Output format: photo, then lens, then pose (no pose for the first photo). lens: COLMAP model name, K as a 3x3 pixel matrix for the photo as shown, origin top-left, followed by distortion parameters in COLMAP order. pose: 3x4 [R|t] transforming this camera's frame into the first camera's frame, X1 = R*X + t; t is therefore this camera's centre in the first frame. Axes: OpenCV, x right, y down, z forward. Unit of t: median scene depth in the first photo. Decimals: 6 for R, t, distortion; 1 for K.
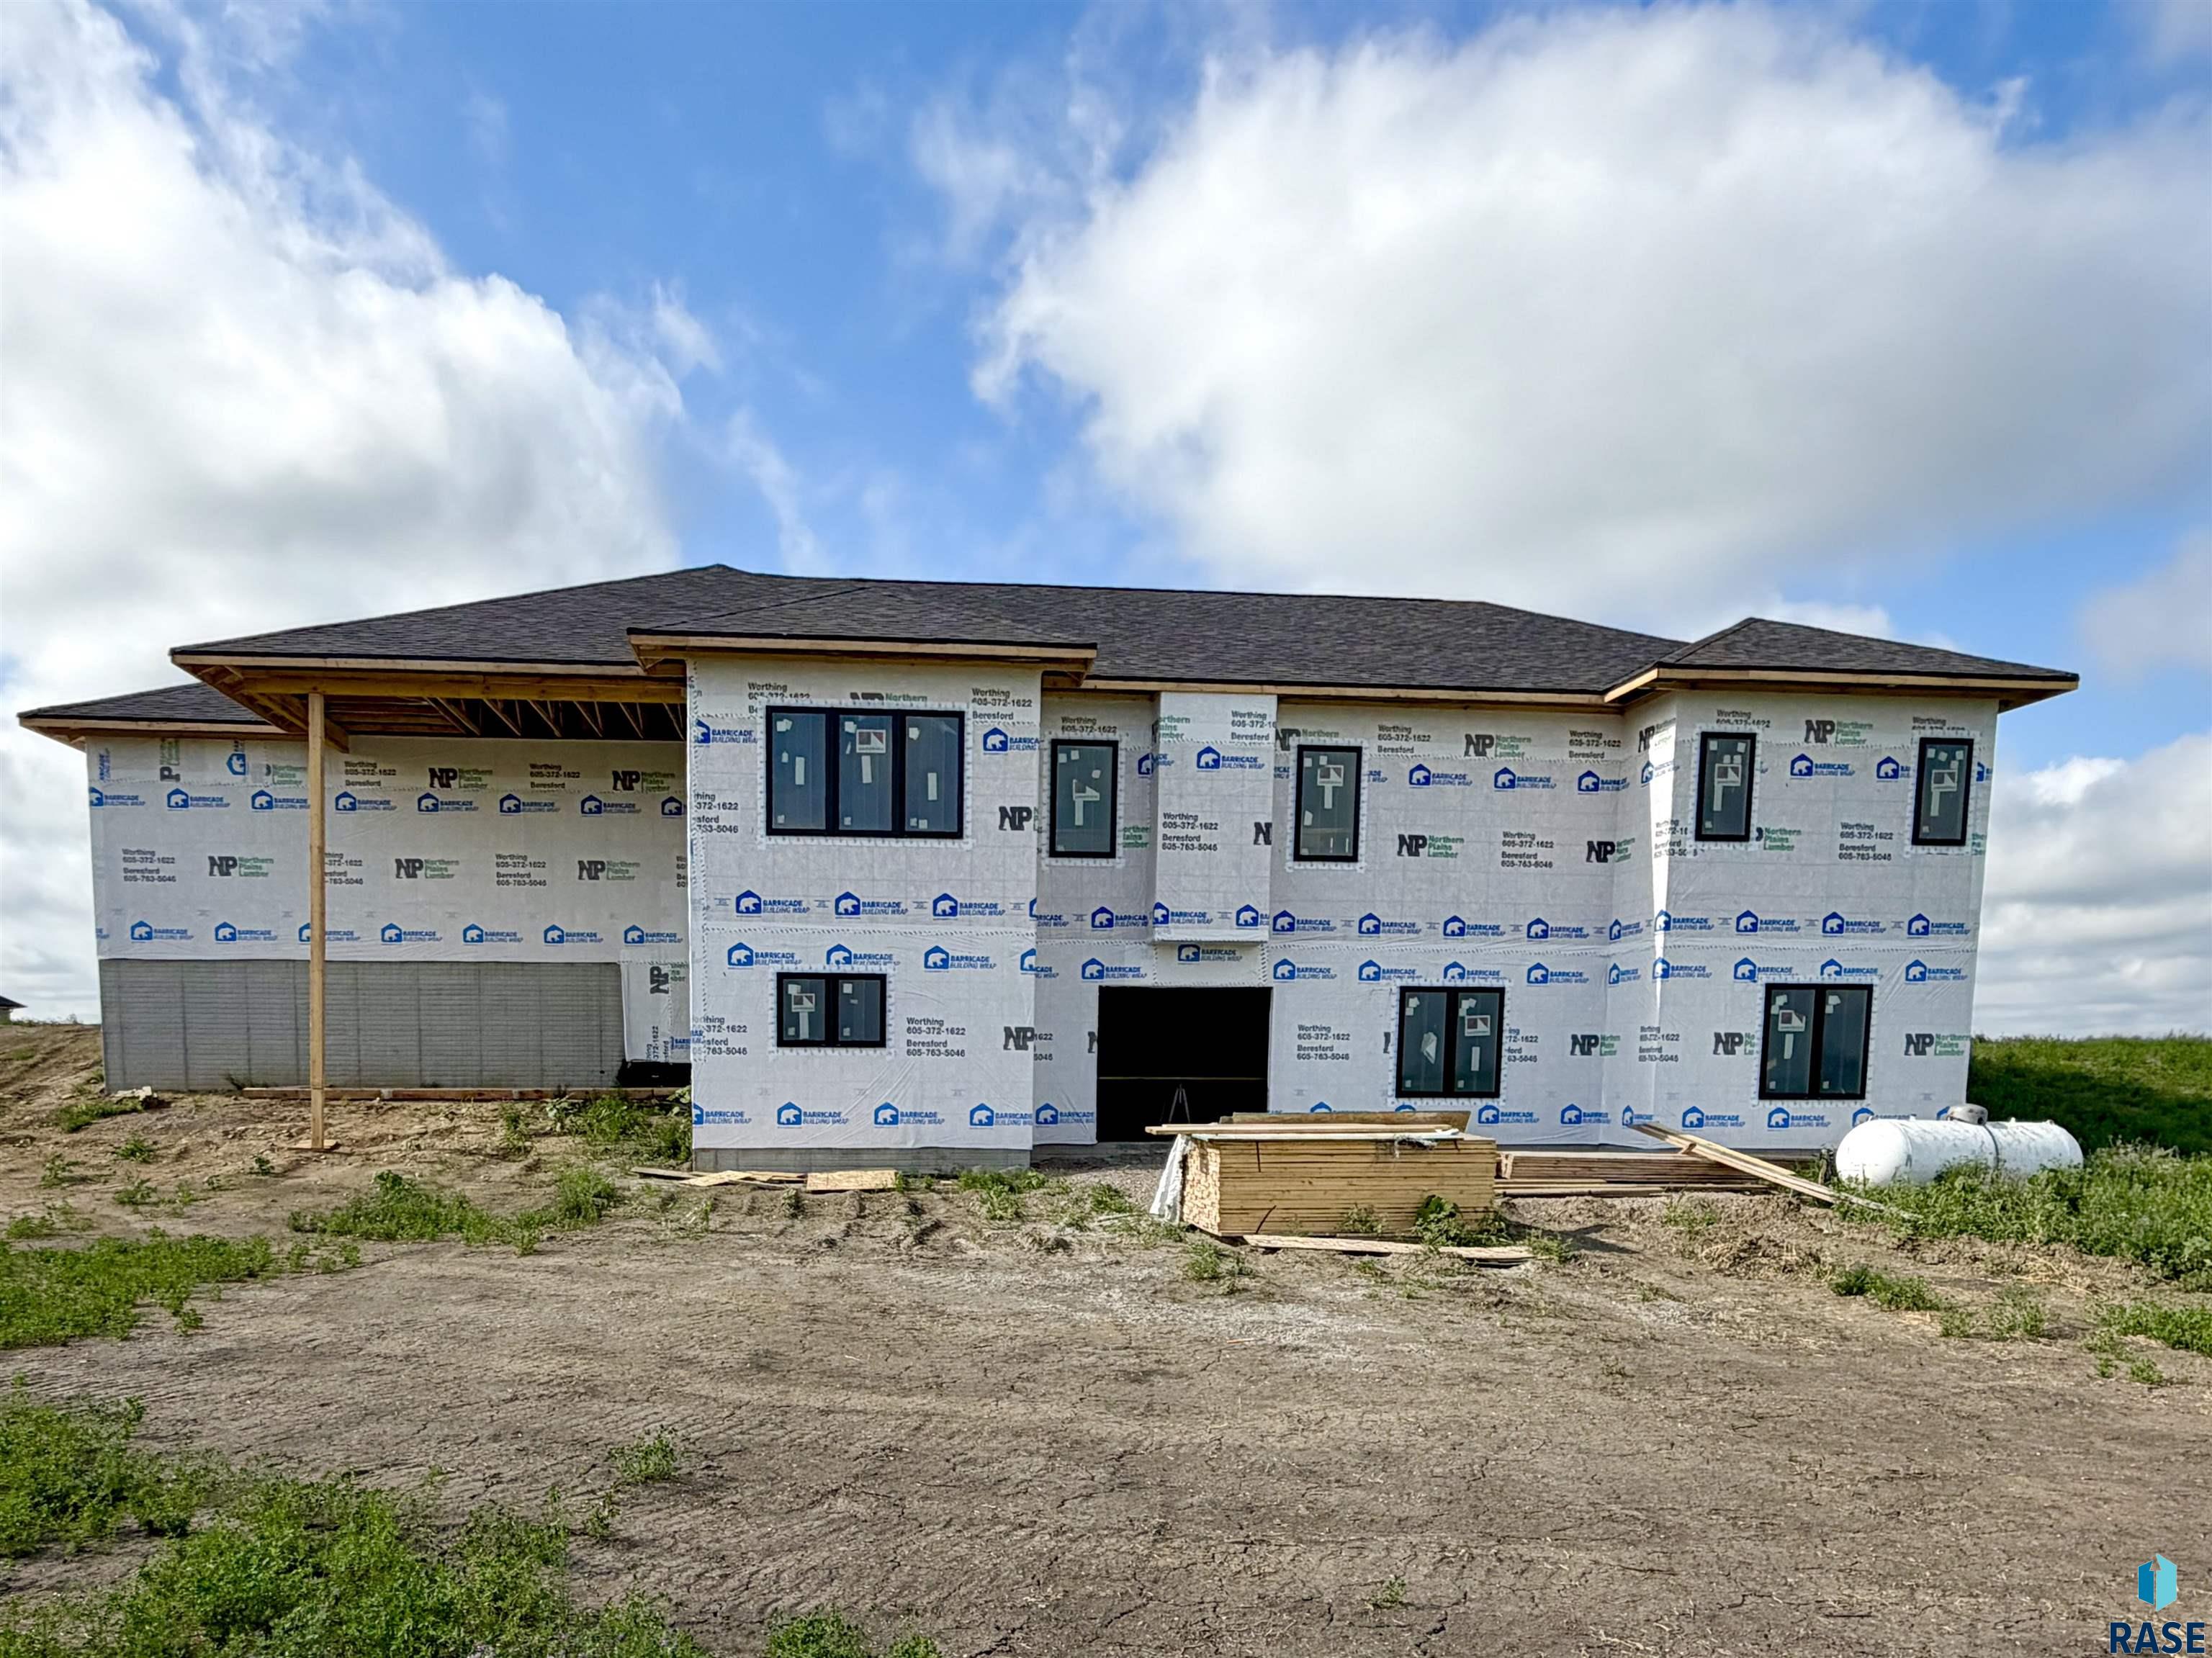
lens RADIAL K [[1559.0, 0, 900.9], [0, 1559.0, 1235.3], [0, 0, 1]] dist [0.002983, -0.018869]
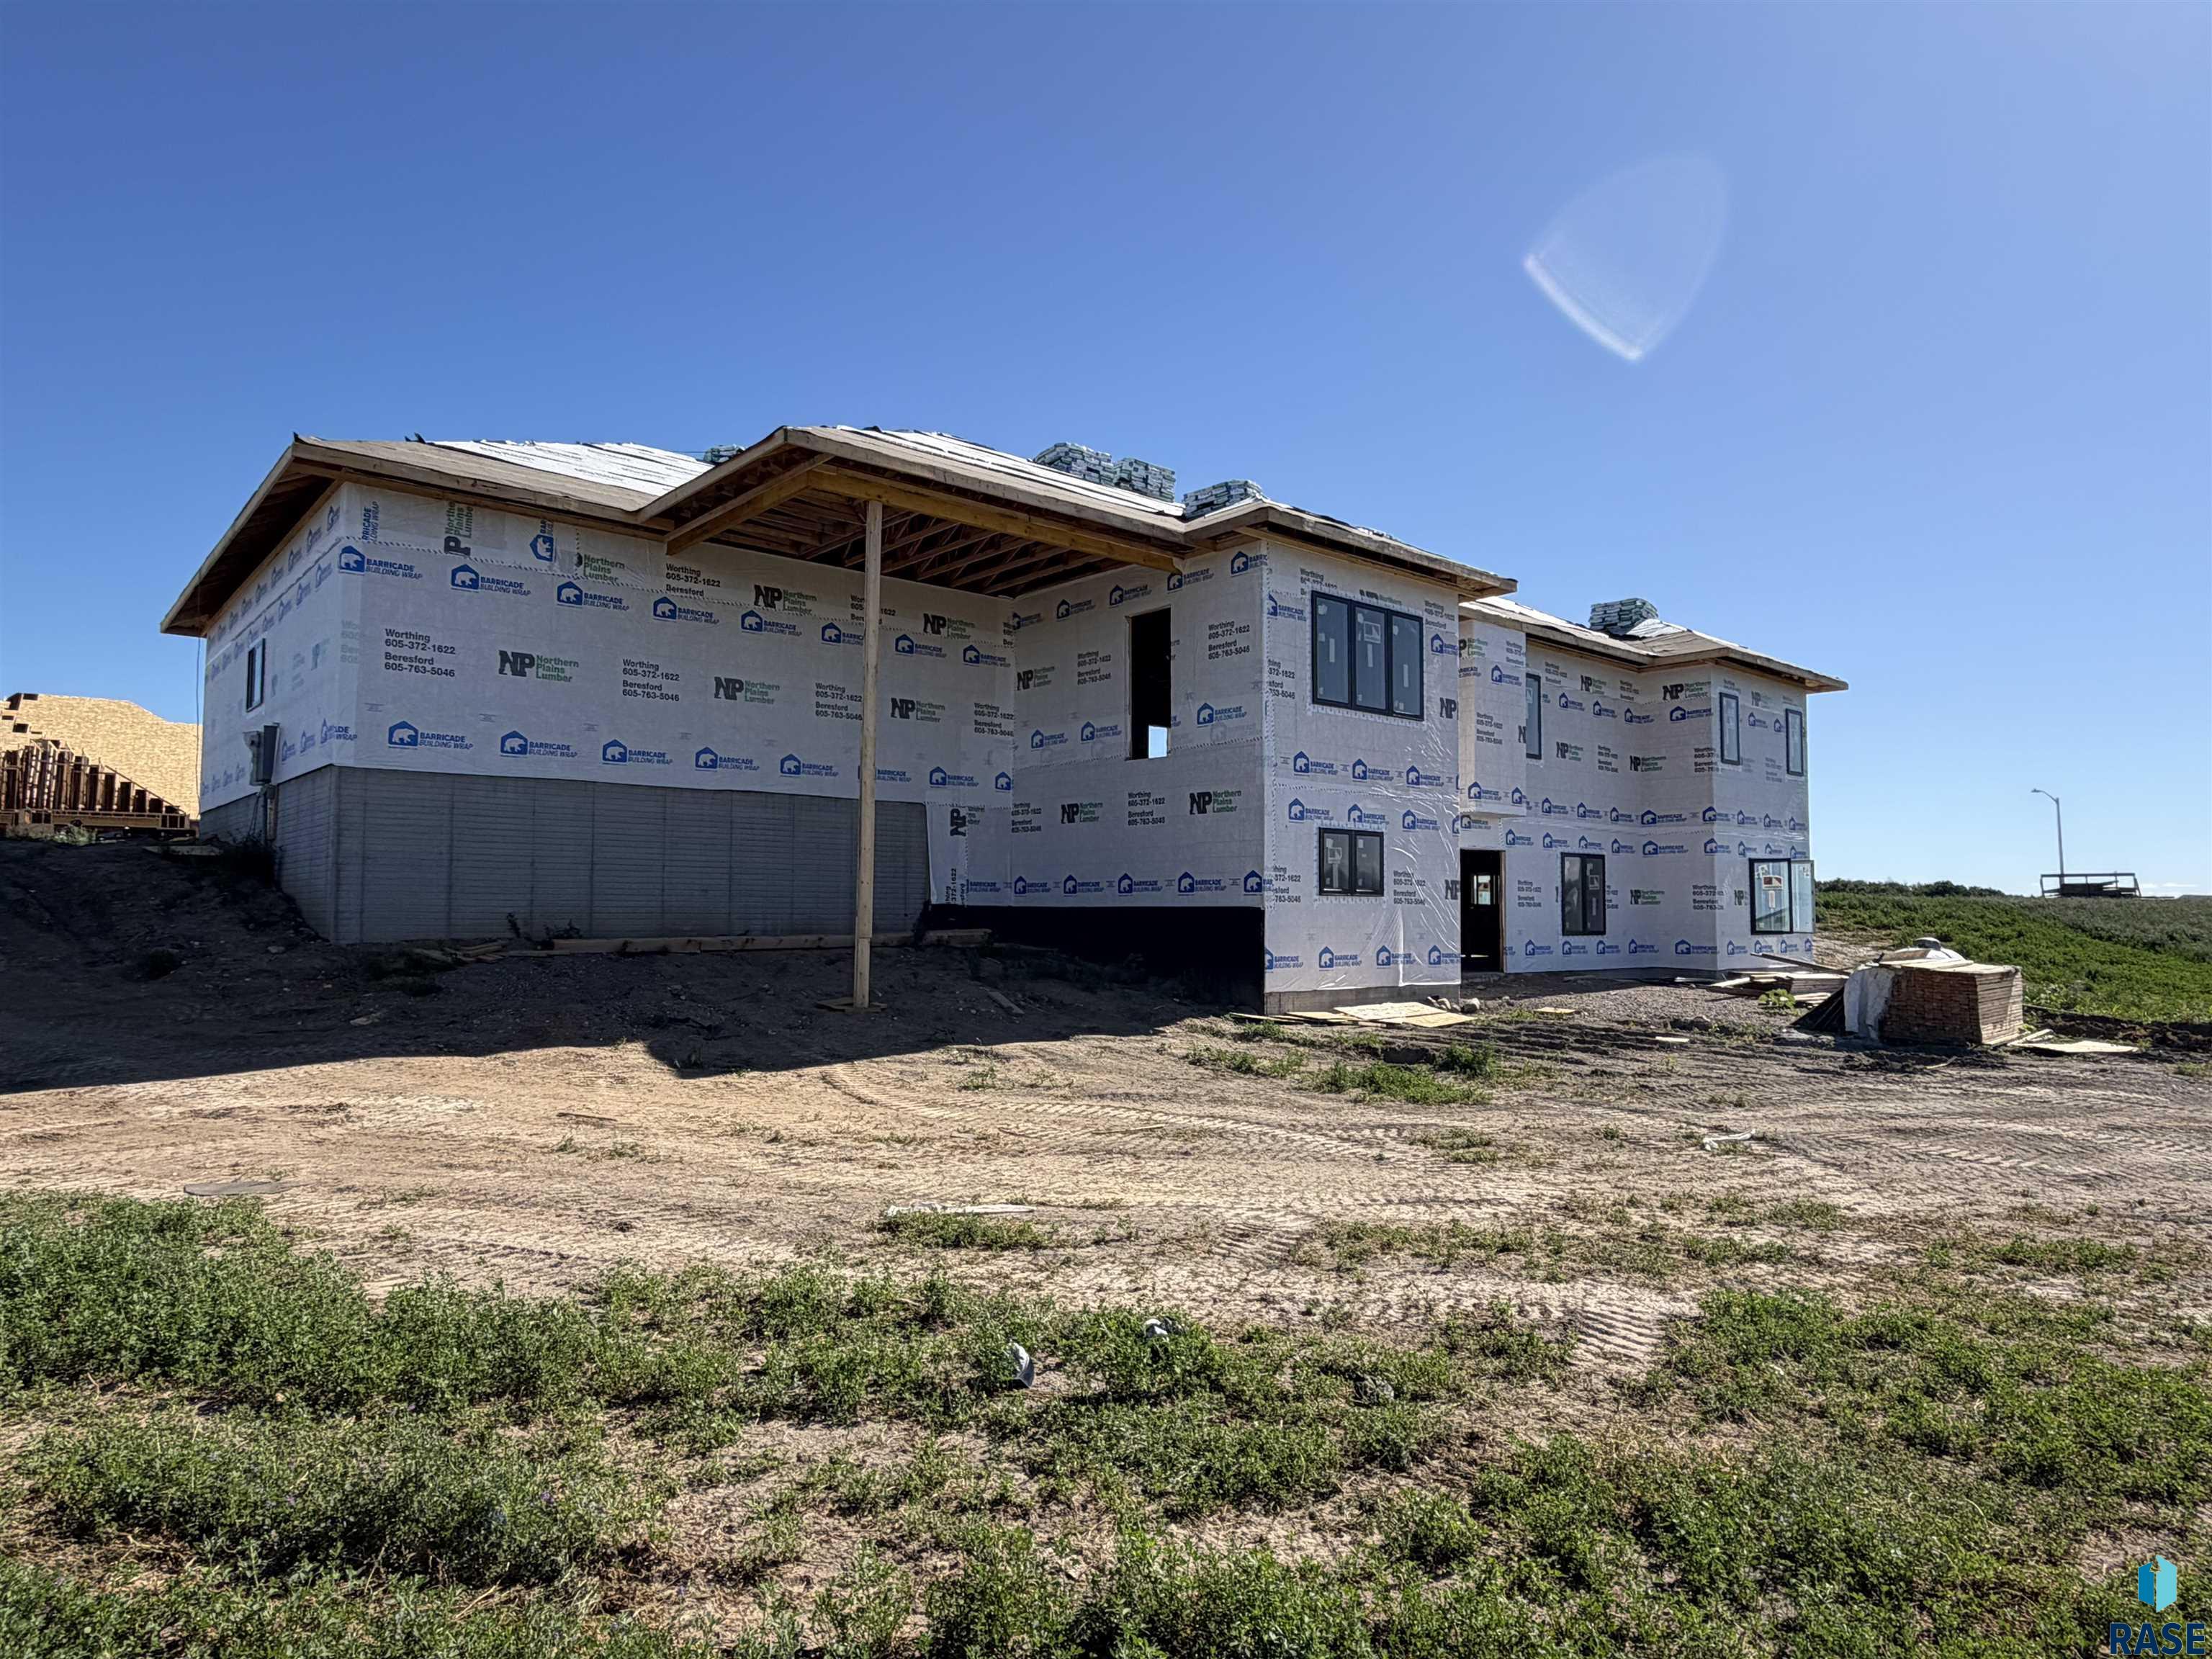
lens RADIAL K [[1339.5, 0, 1106.0], [0, 1339.5, 829.5], [0, 0, 1]] dist [-0.002930, -0.001874]
pose [[0.809999, 0.036893, 0.585270, -0.700152], [0.056066, 0.988576, -0.139911, -0.042008], [-0.583746, 0.146141, 0.798676, 0.320679]]
